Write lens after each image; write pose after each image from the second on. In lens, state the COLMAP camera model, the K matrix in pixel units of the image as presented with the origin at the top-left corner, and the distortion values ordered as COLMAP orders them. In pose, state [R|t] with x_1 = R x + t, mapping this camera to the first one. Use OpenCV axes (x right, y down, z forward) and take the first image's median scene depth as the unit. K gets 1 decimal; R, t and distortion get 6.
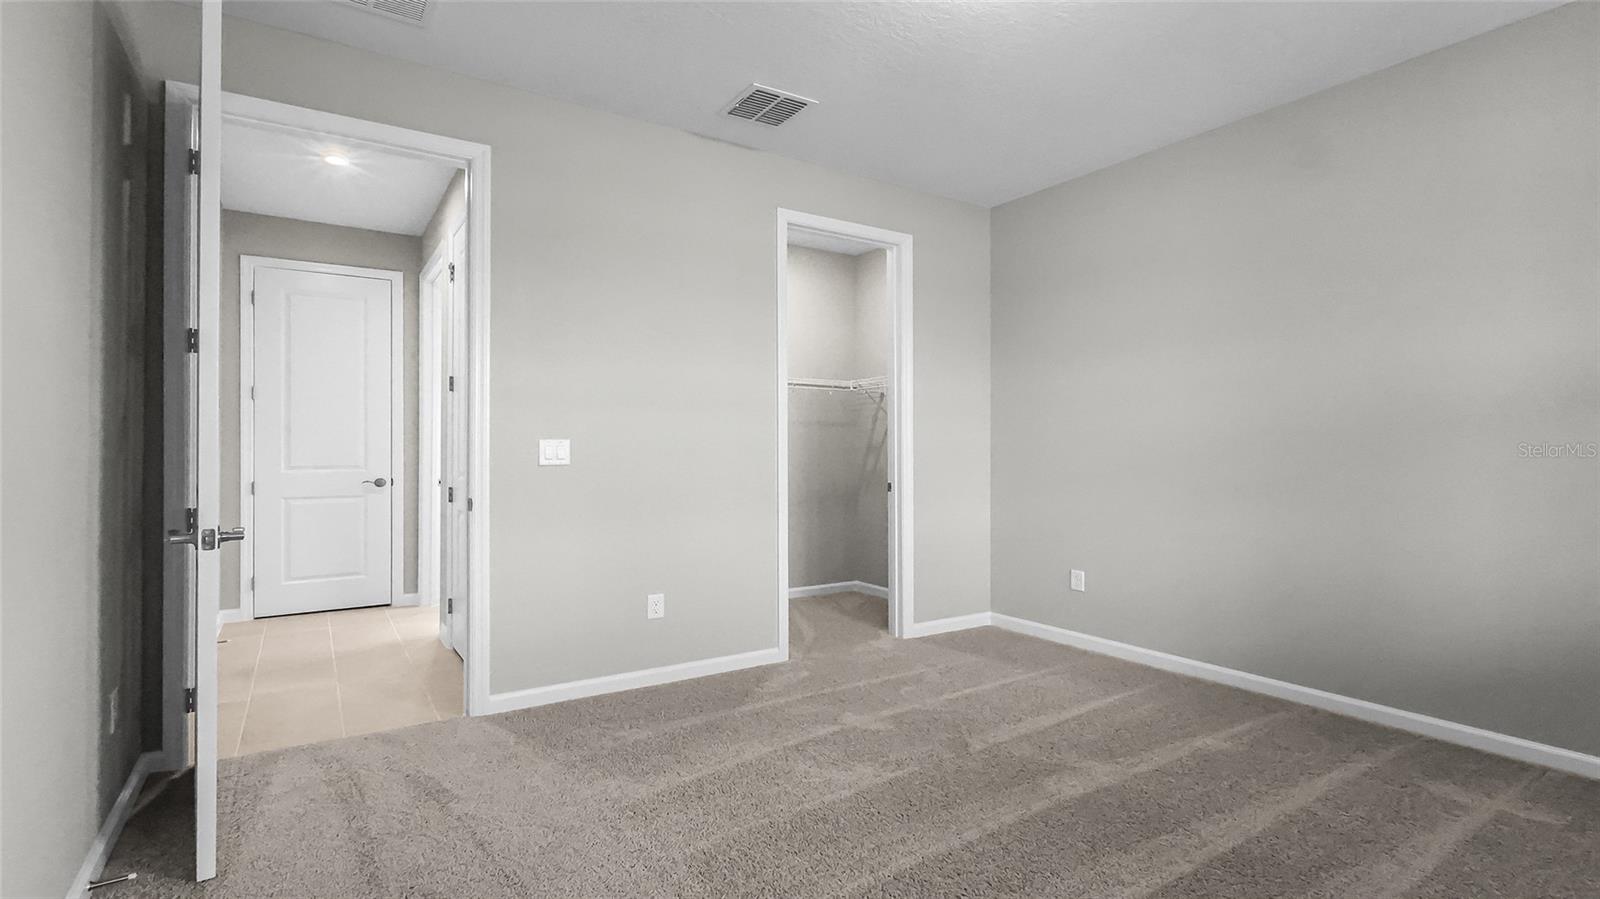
lens RADIAL K [[779.6, 0, 802.2], [0, 779.6, 437.2], [0, 0, 1]] dist [-0.012361, 0.001207]
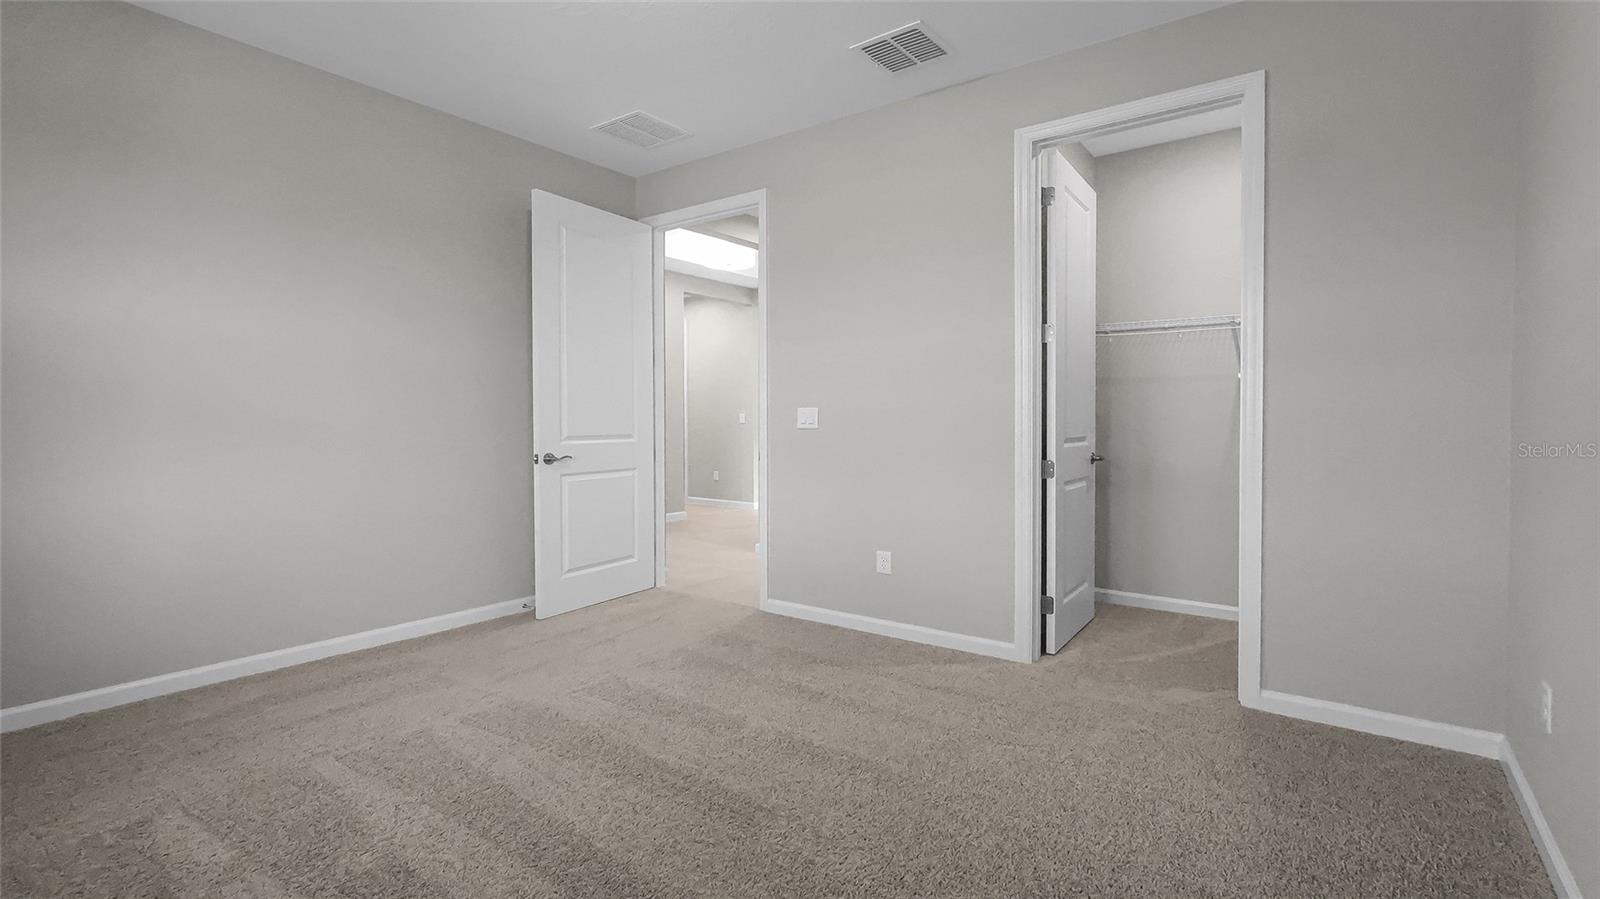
lens RADIAL K [[779.6, 0, 802.0], [0, 779.6, 443.5], [0, 0, 1]] dist [-0.012361, 0.001207]
pose [[0.350004, 0.028157, -0.936325, 0.766572], [0.008750, 0.999406, 0.033325, 0.017382], [0.936707, -0.019857, 0.349550, 0.522446]]
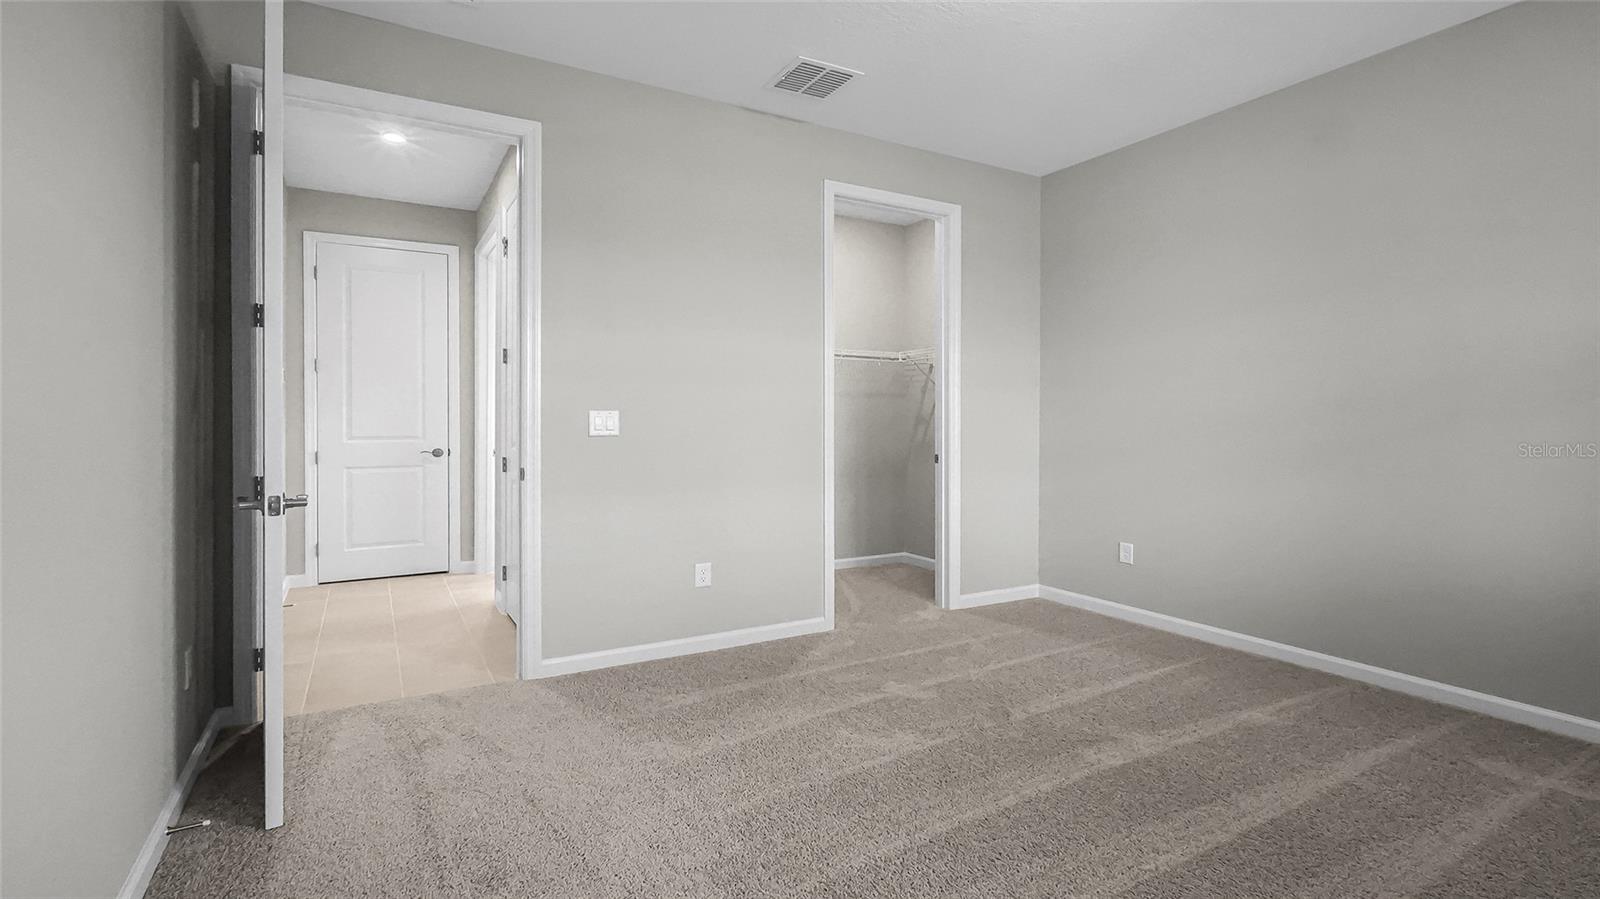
lens RADIAL K [[744.3, 0, 794.4], [0, 744.3, 416.0], [0, 0, 1]] dist [-0.011623, 0.000920]
pose [[0.999141, 0.000699, -0.041423, -0.027640], [-0.000285, 0.999950, 0.010001, 0.000050], [0.041428, -0.009980, 0.999092, 0.036222]]
